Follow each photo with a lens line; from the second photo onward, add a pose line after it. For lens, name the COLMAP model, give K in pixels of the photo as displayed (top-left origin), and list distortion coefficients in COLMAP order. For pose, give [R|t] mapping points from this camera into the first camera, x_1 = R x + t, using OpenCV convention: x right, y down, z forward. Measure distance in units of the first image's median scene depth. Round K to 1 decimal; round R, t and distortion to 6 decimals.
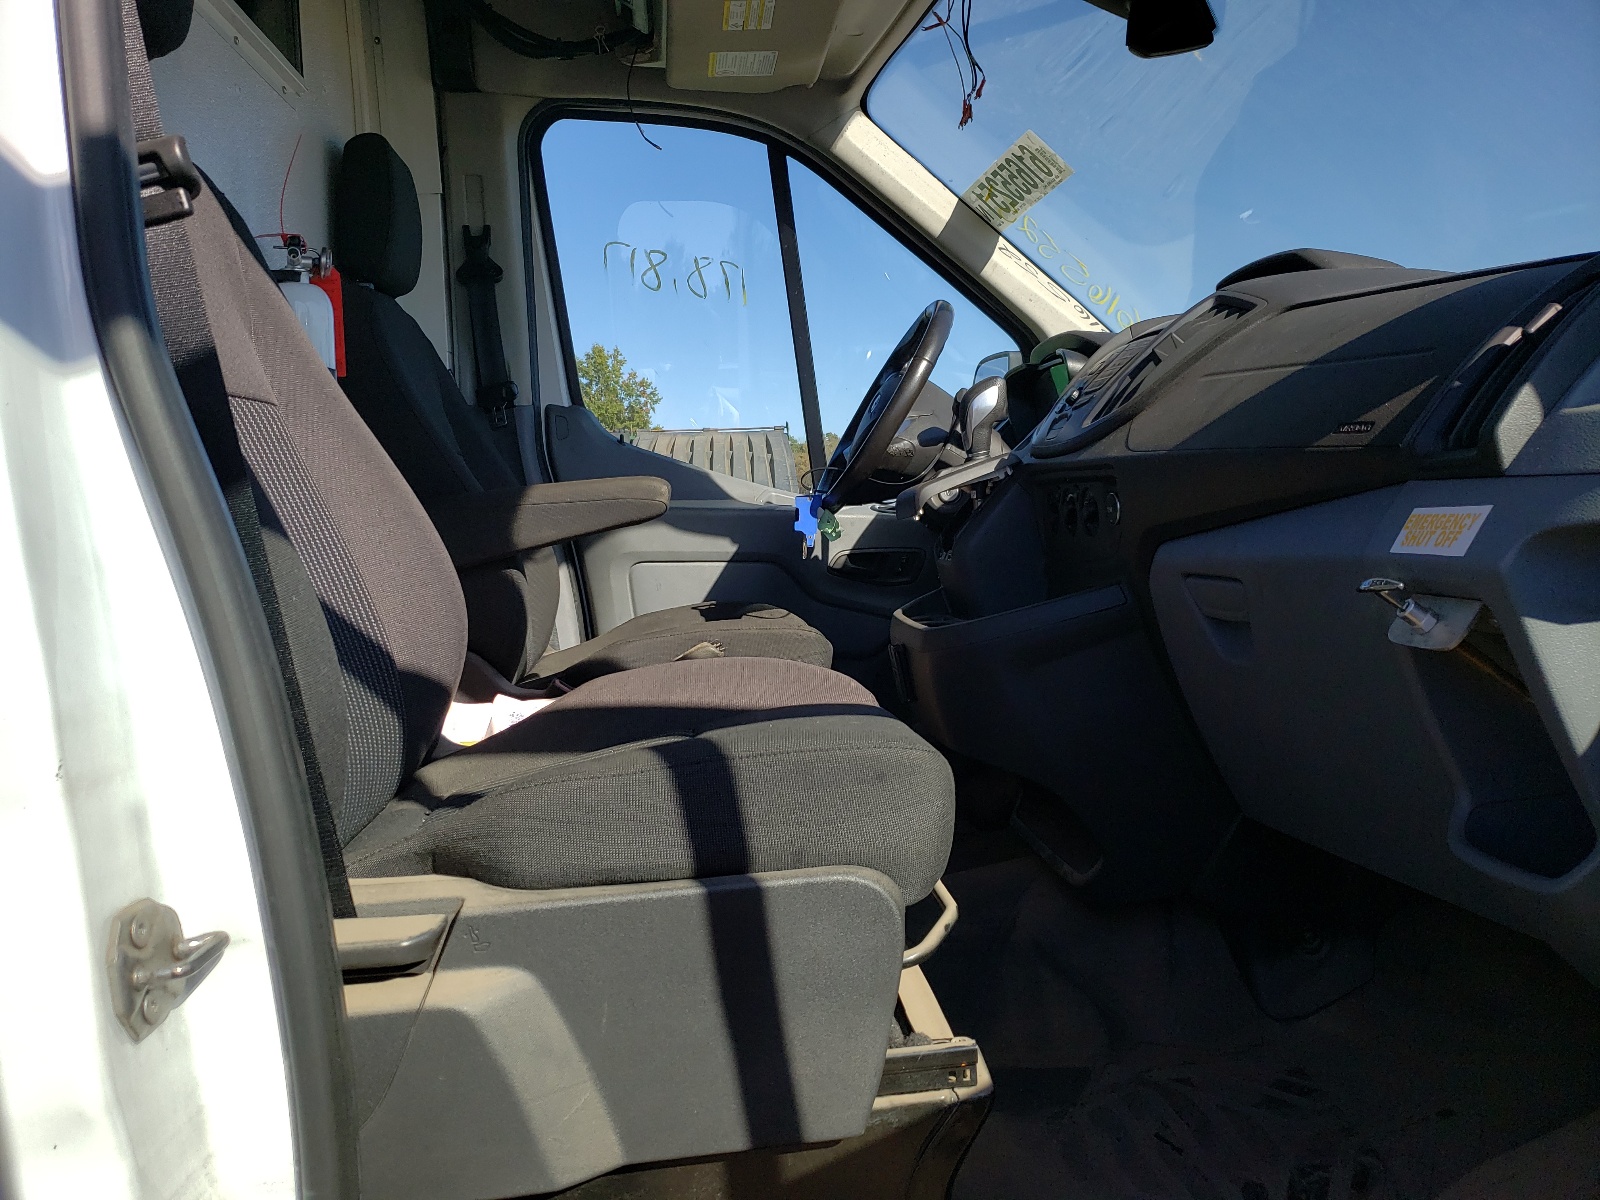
lens RADIAL K [[1193.8, 0, 800.0], [0, 1193.8, 600.0], [0, 0, 1]] dist [-0.000640, 0.000964]
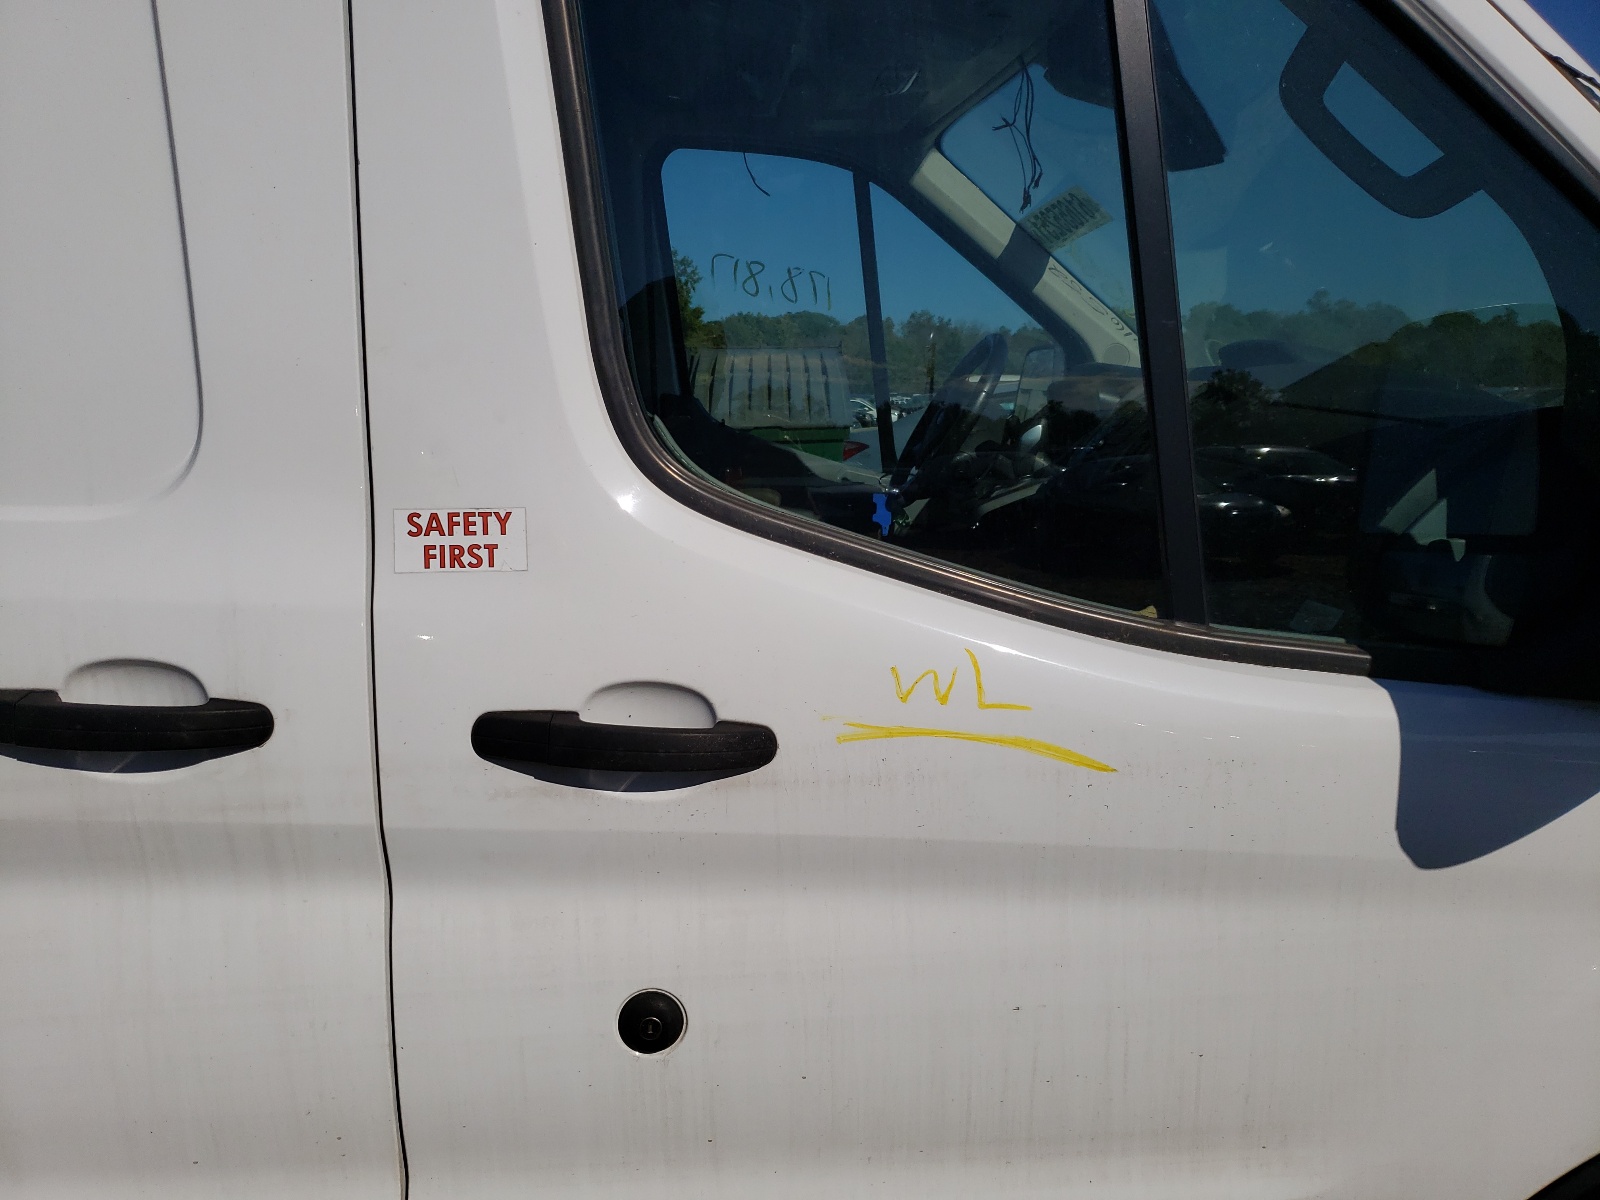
lens RADIAL K [[1207.7, 0, 800.0], [0, 1207.7, 600.0], [0, 0, 1]] dist [-0.061341, -0.002143]
pose [[0.999165, 0.031278, -0.026290, -0.036440], [-0.028598, 0.994896, 0.096770, -0.079491], [0.029182, -0.095938, 0.994959, -0.208805]]
